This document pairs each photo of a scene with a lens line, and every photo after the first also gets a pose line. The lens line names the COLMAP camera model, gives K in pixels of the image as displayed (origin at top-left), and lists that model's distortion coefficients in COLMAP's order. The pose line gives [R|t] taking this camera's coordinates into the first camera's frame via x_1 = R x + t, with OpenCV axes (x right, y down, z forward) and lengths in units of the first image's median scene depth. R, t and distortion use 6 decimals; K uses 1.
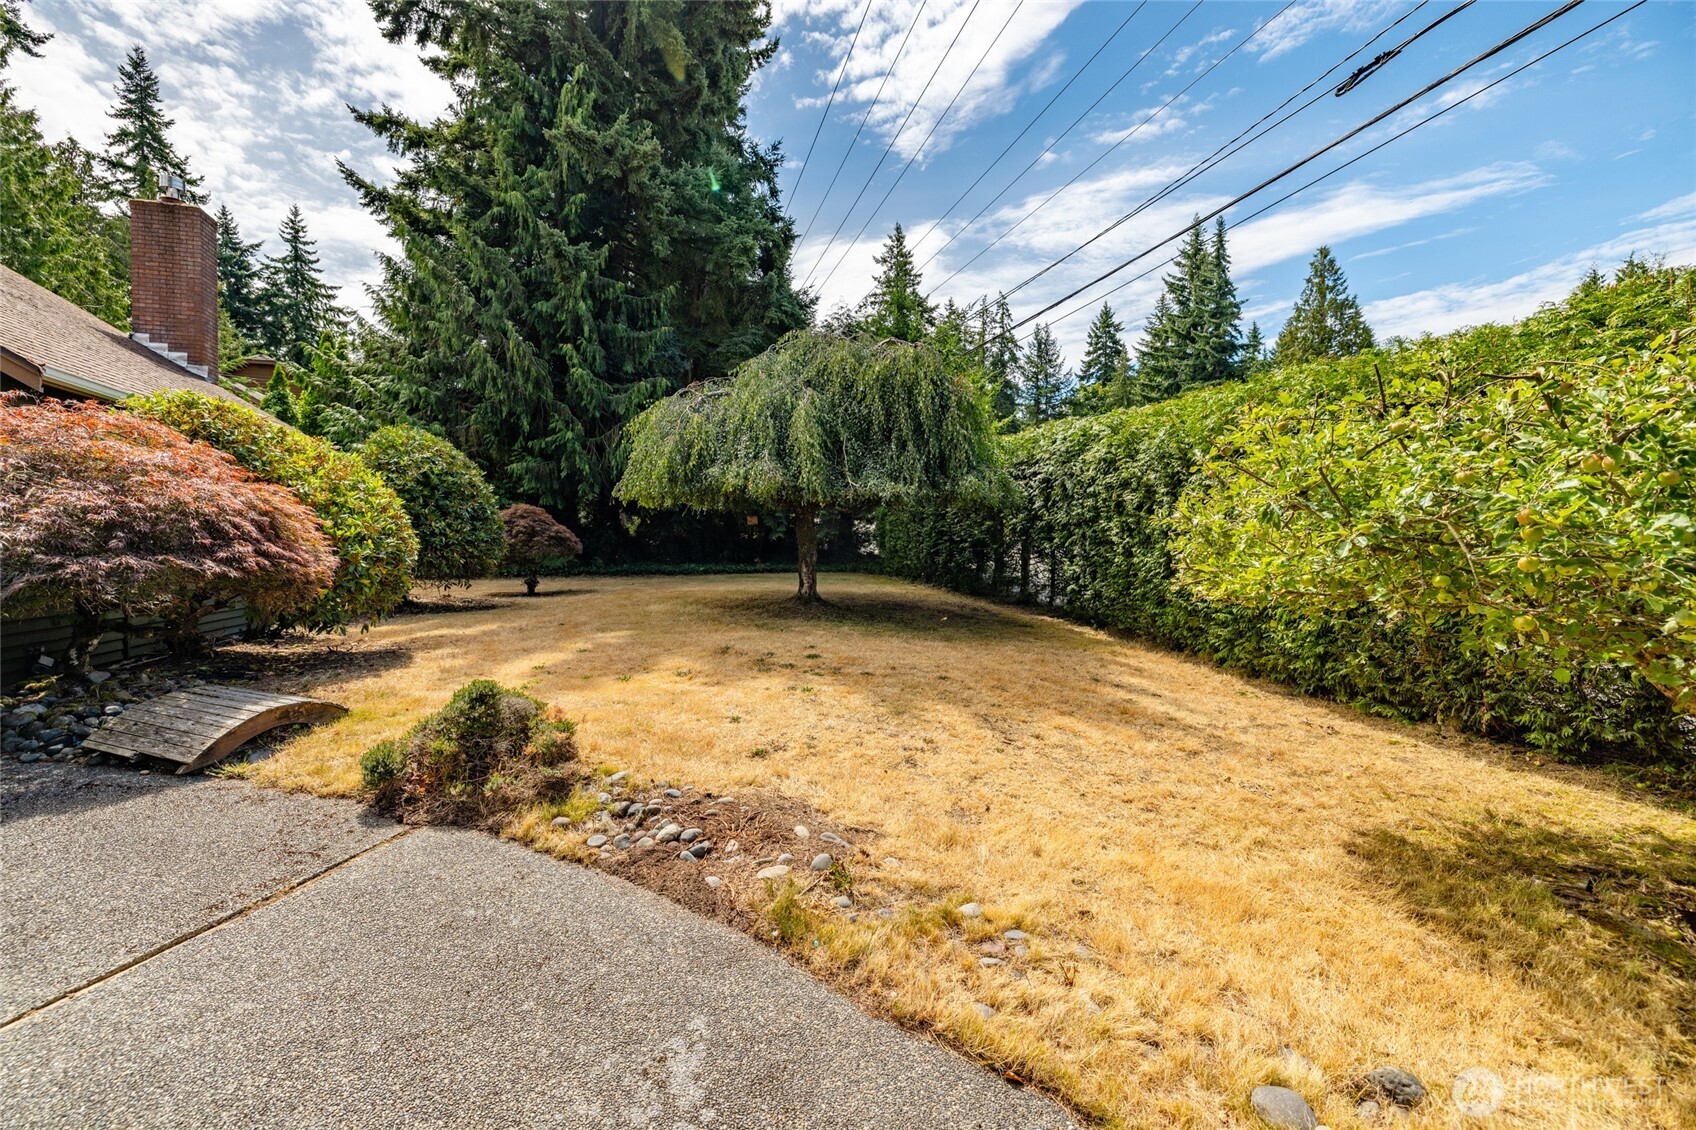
lens RADIAL K [[709.8, 0, 838.6], [0, 709.8, 545.2], [0, 0, 1]] dist [-0.001139, -0.000604]
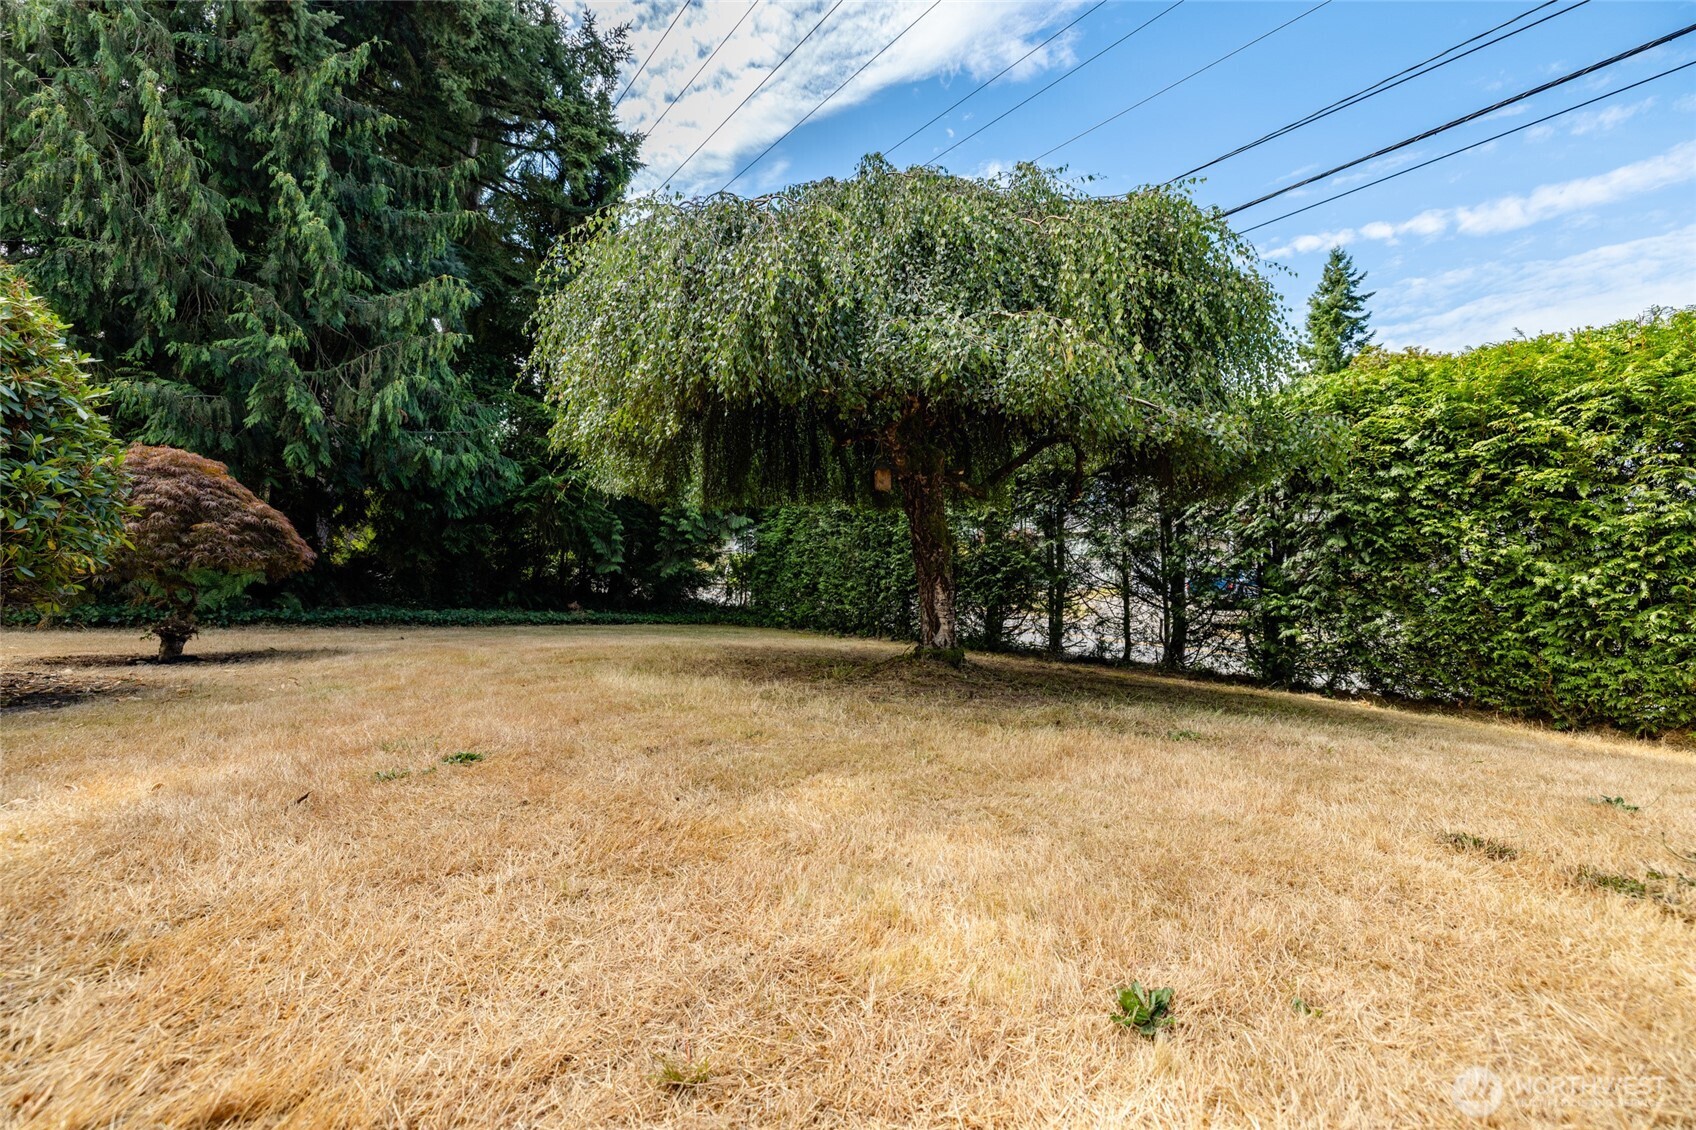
lens RADIAL K [[718.5, 0, 847.8], [0, 718.5, 557.4], [0, 0, 1]] dist [0.001465, -0.000423]
pose [[0.918824, 0.040911, 0.392542, -0.199362], [-0.013302, 0.997258, -0.072798, 0.029238], [-0.394444, 0.061667, 0.916848, 0.378288]]
